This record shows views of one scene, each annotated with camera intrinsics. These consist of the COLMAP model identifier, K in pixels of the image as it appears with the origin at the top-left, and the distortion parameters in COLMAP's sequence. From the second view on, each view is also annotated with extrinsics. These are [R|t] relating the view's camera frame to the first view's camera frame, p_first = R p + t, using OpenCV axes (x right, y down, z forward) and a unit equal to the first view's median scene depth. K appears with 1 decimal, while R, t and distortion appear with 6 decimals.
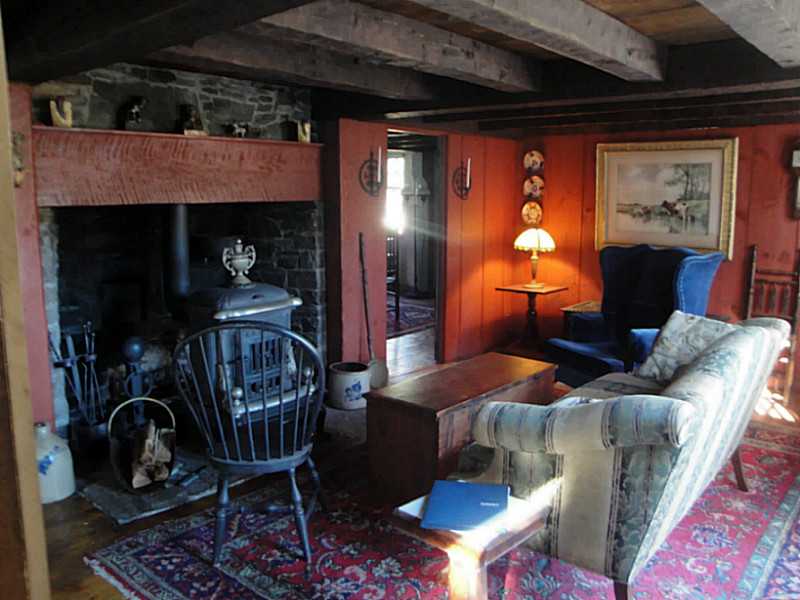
lens RADIAL K [[676.9, 0, 400.0], [0, 676.9, 300.0], [0, 0, 1]] dist [0.096947, -0.364306]
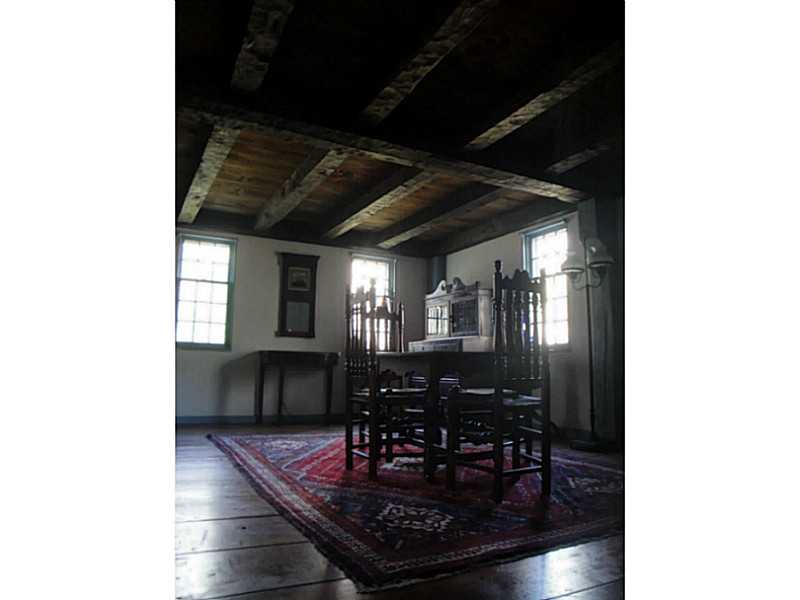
lens RADIAL K [[511.1, 0, 400.0], [0, 511.1, 300.0], [0, 0, 1]] dist [-0.000670, -0.000117]
pose [[0.942180, -0.026907, -0.334026, 0.017895], [-0.073314, 0.956073, -0.283813, 0.009256], [0.326989, 0.291891, 0.898820, 0.567679]]
